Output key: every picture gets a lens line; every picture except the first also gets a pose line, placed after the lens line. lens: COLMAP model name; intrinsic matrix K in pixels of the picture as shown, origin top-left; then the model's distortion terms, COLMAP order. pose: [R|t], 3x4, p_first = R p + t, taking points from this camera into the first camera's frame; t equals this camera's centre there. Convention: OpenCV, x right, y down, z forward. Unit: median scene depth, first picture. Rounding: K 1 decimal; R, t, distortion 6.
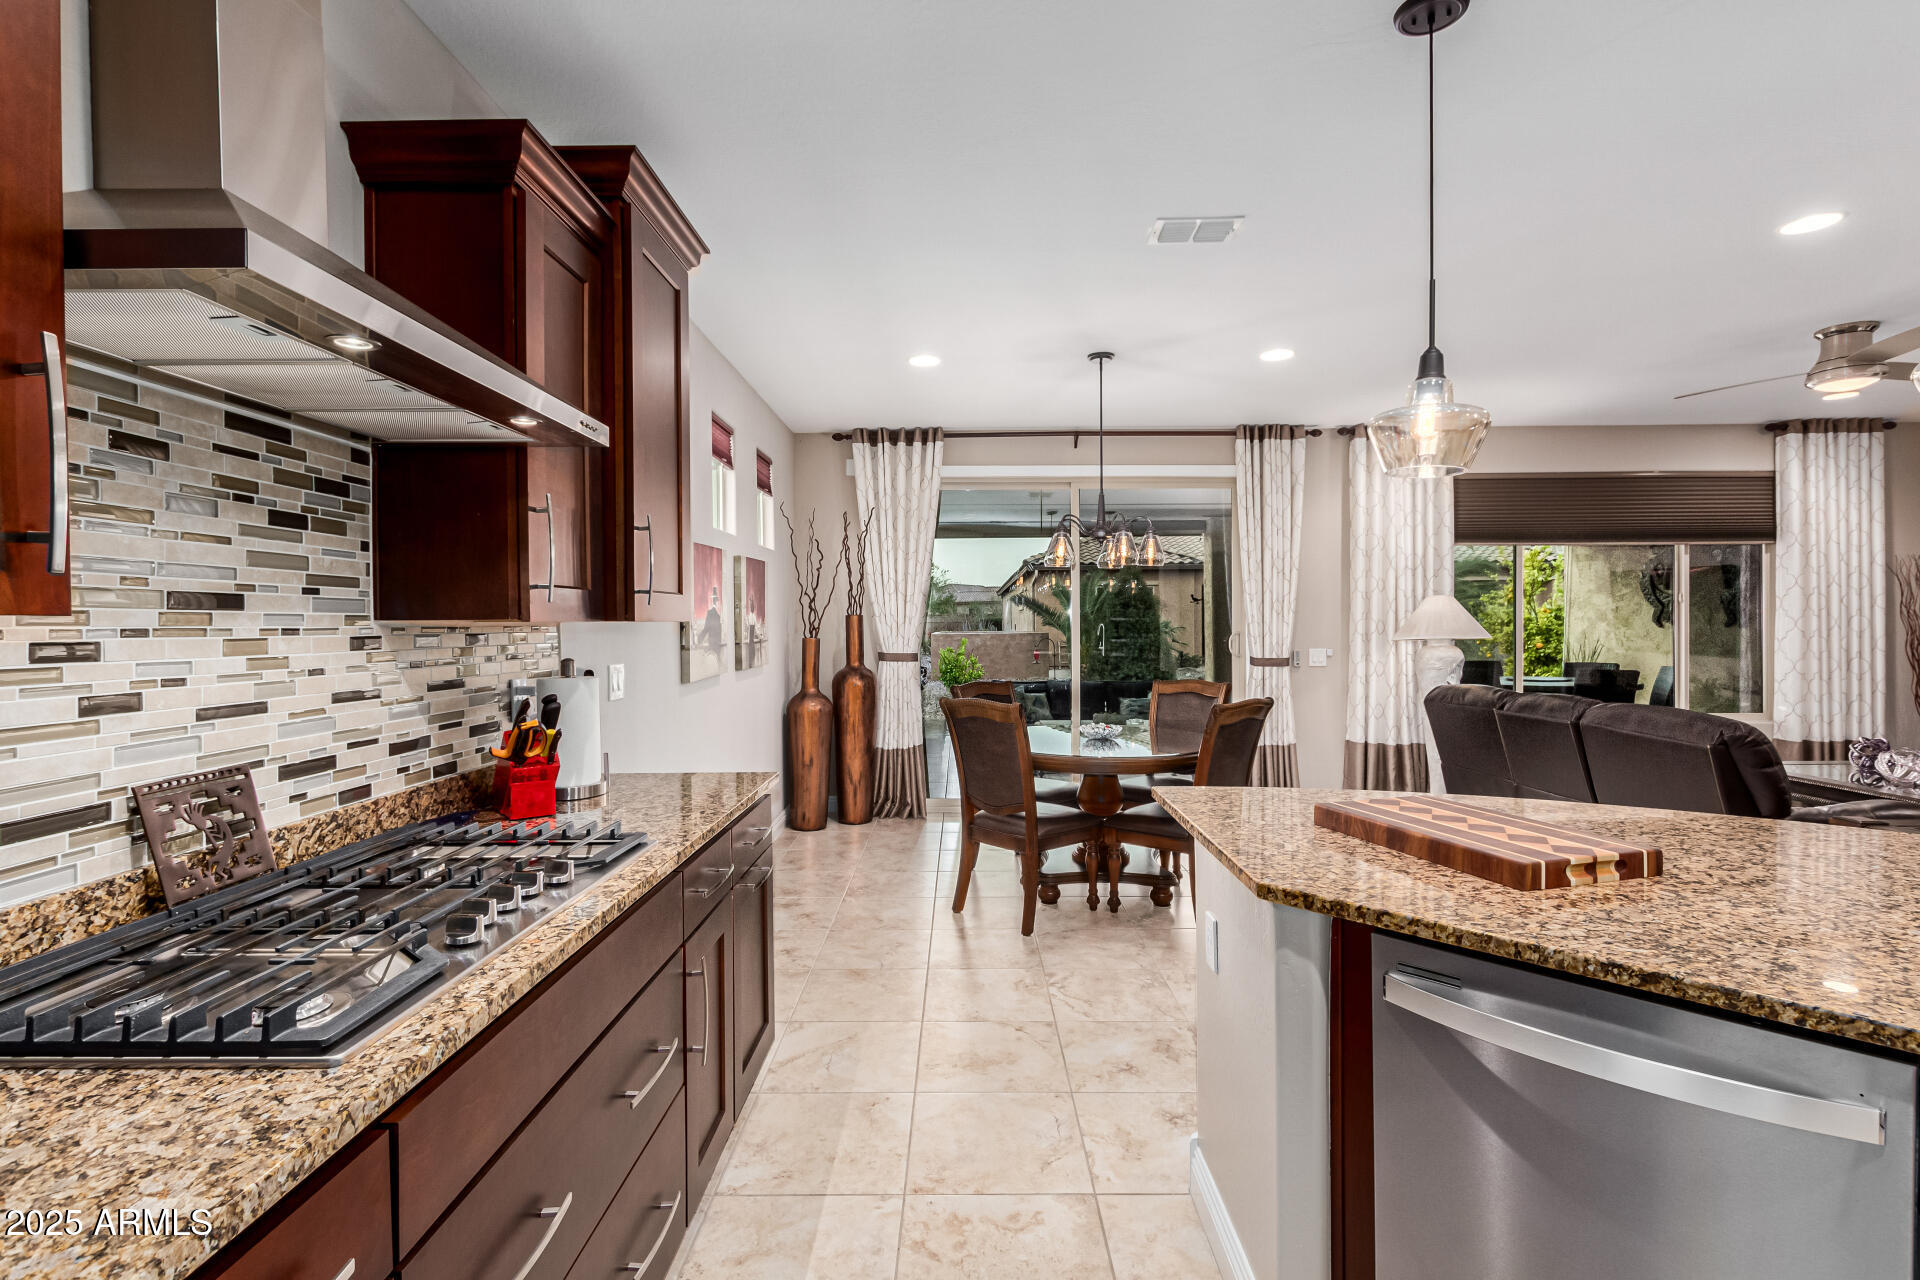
lens RADIAL K [[877.5, 0, 958.1], [0, 877.5, 627.1], [0, 0, 1]] dist [0.003890, -0.000661]
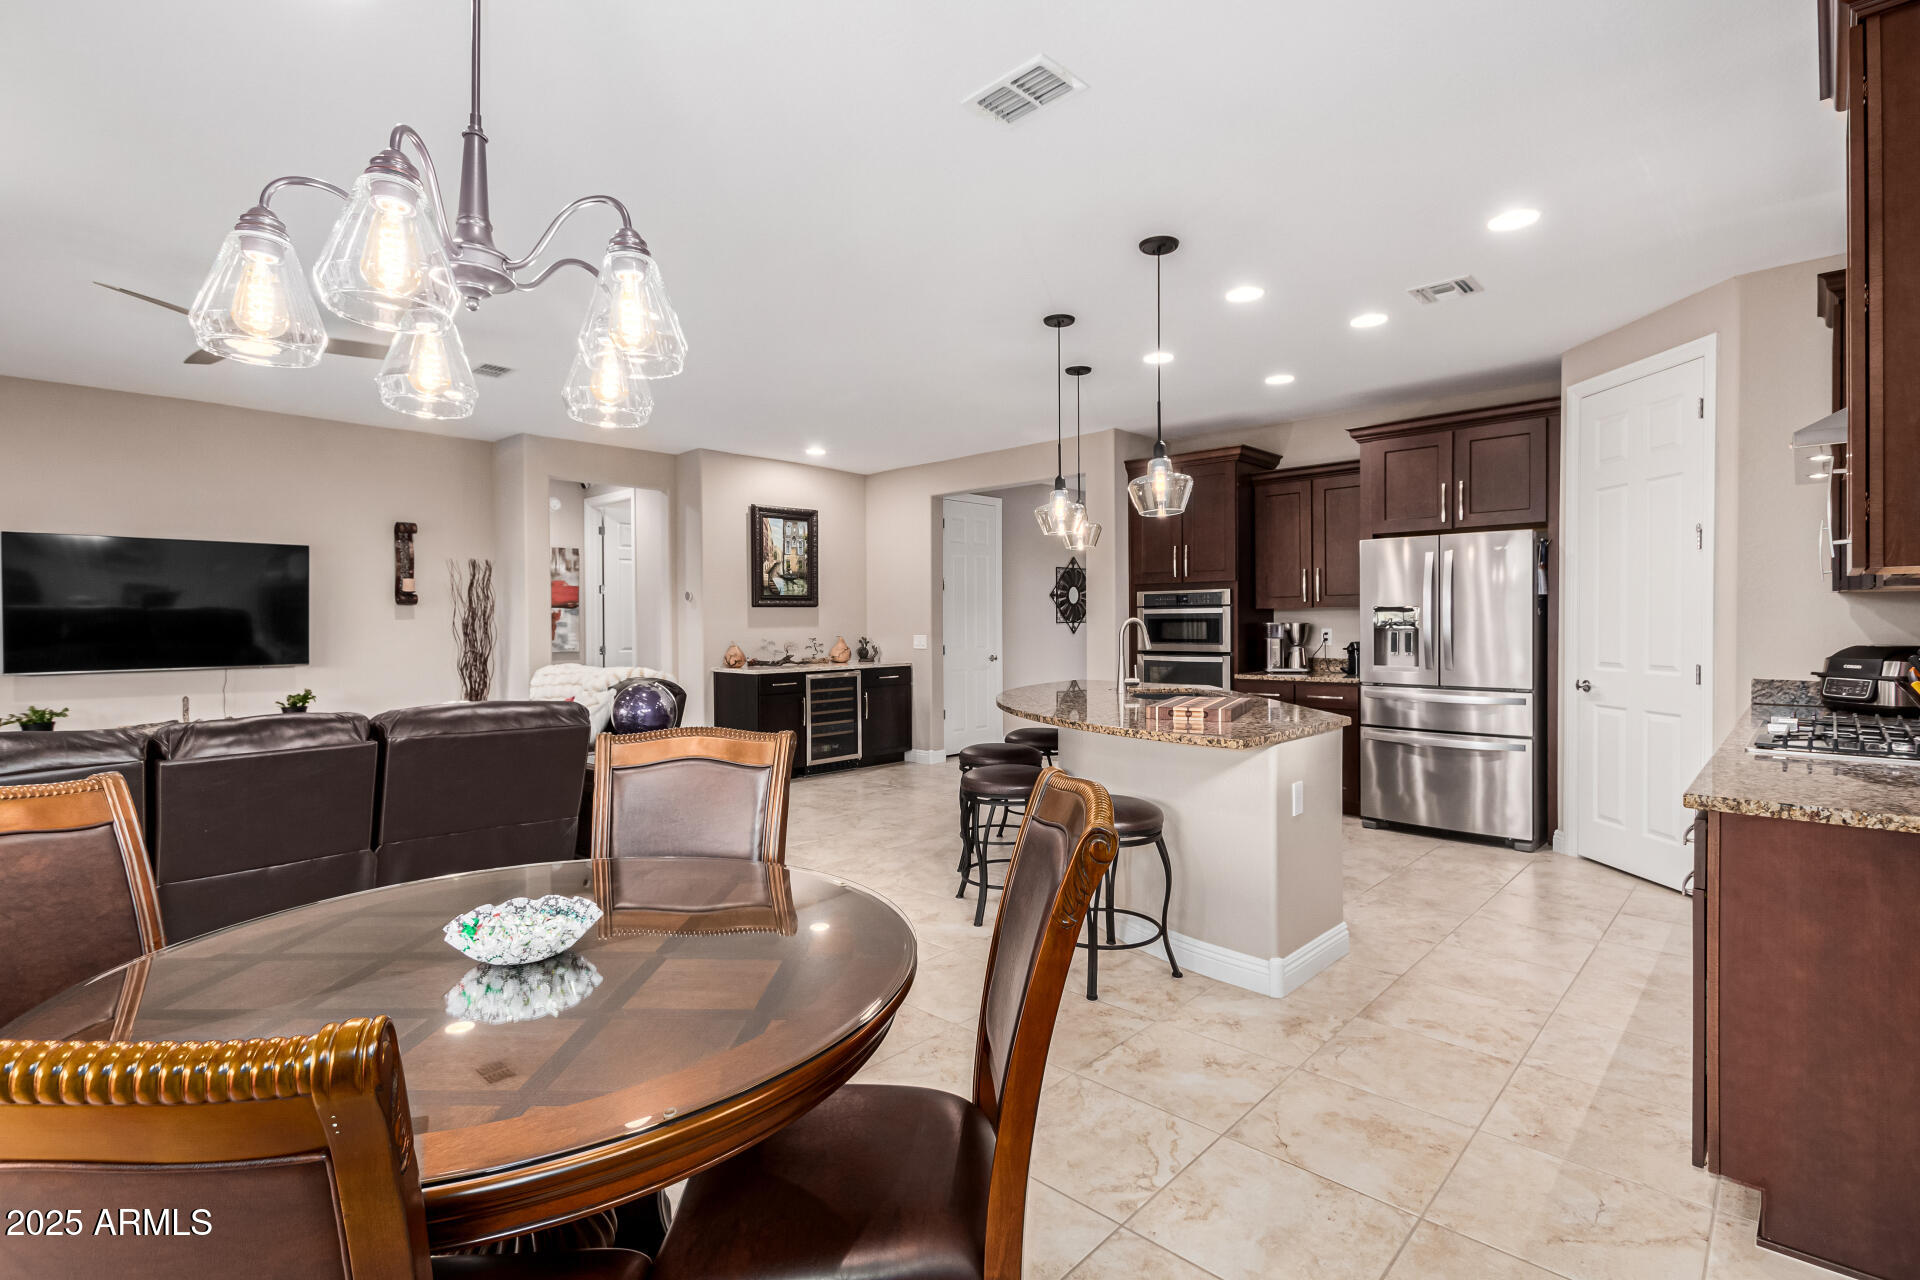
lens RADIAL K [[895.5, 0, 958.7], [0, 895.5, 629.1], [0, 0, 1]] dist [0.005907, 0.000536]
pose [[-0.731371, 0.006110, 0.681952, -0.384662], [0.014164, 0.999880, 0.006231, 0.034931], [-0.681833, 0.014216, -0.731370, 2.707130]]
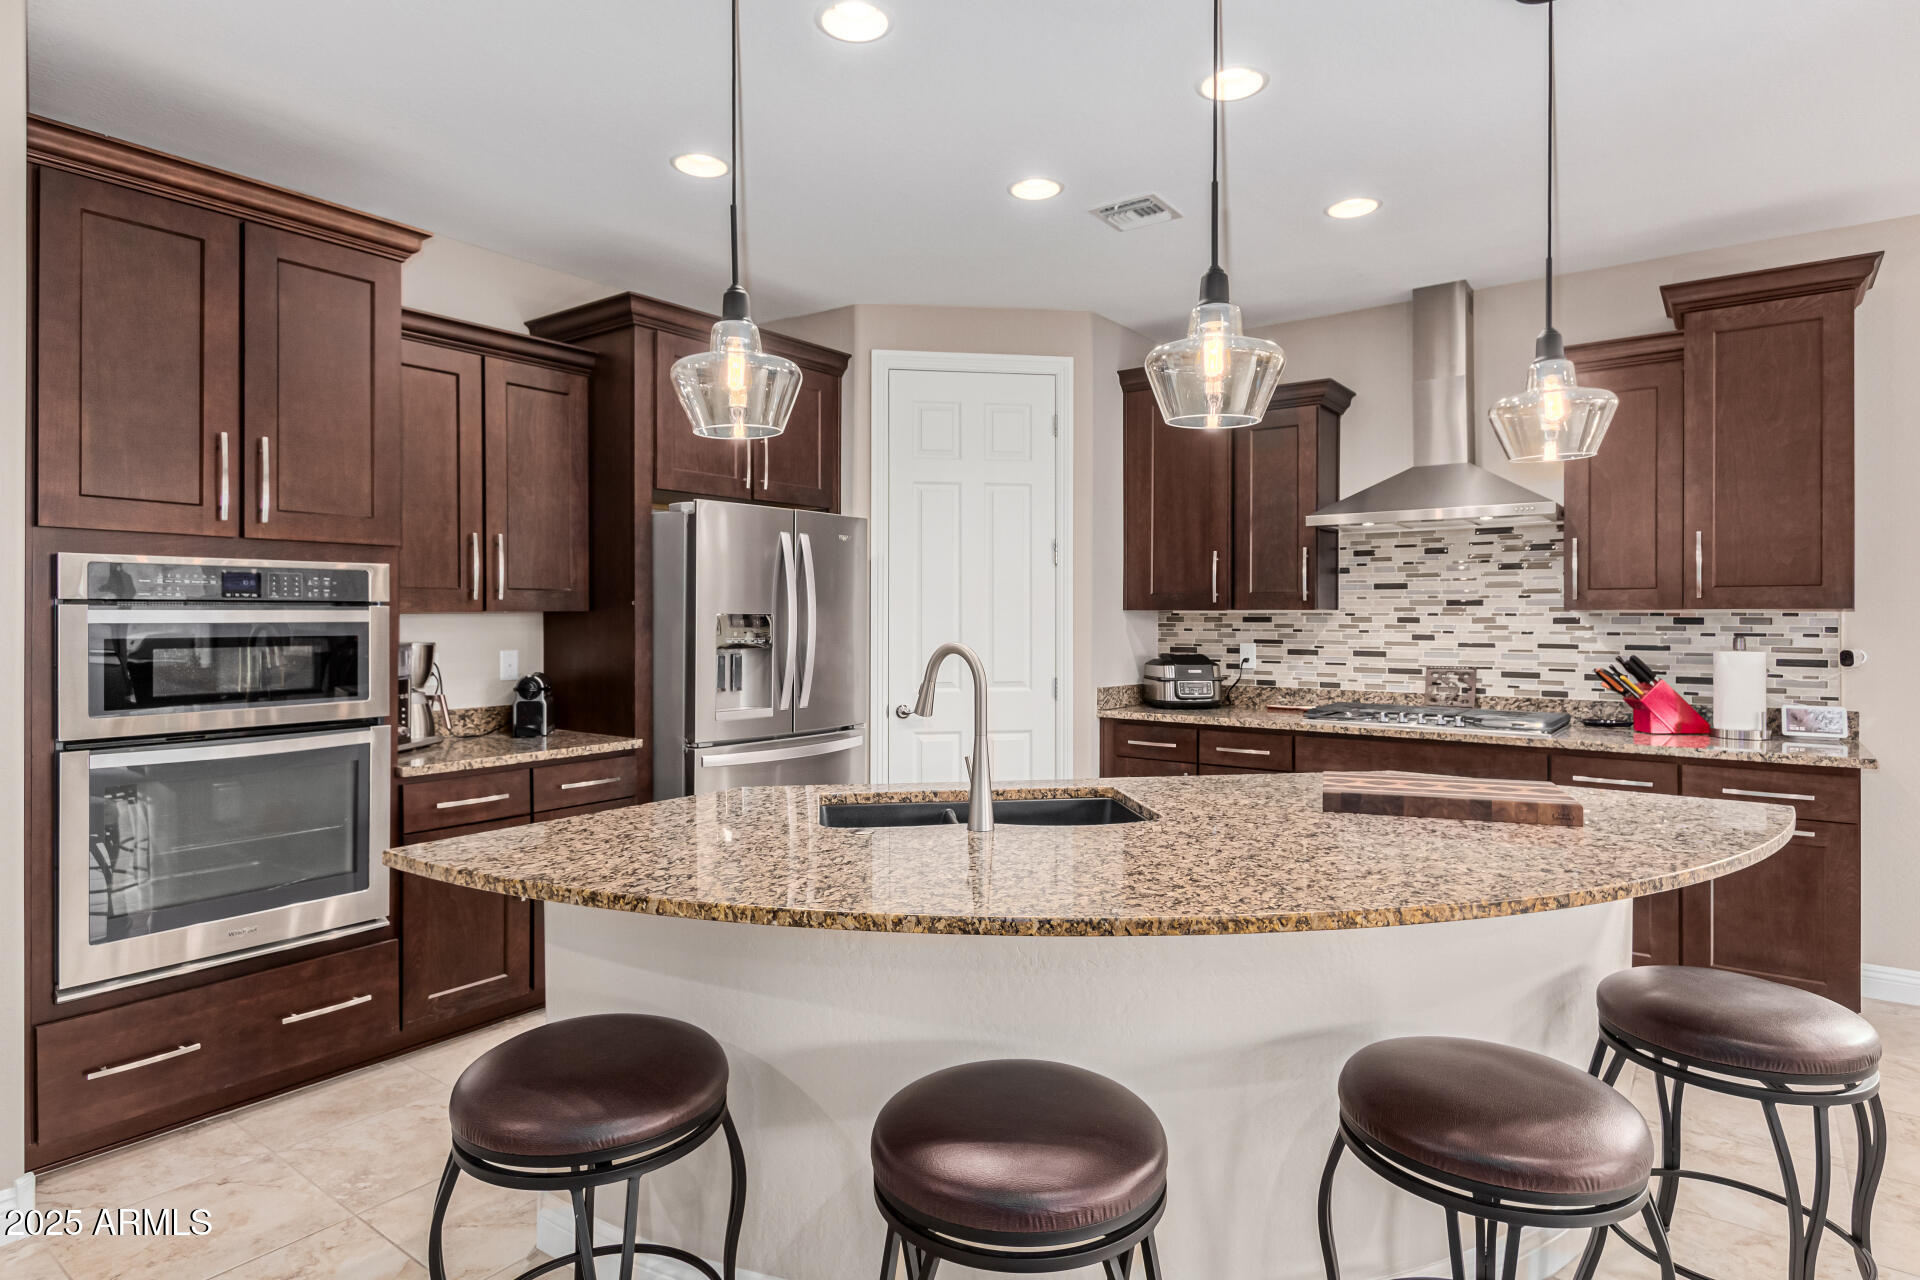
lens RADIAL K [[1039.8, 0, 956.1], [0, 1039.8, 621.9], [0, 0, 1]] dist [0.005518, 0.000846]
pose [[-0.593599, 0.012150, -0.804669, 1.959475], [0.001034, 0.999897, 0.014336, -0.013904], [0.804760, 0.007678, -0.593551, 1.229528]]
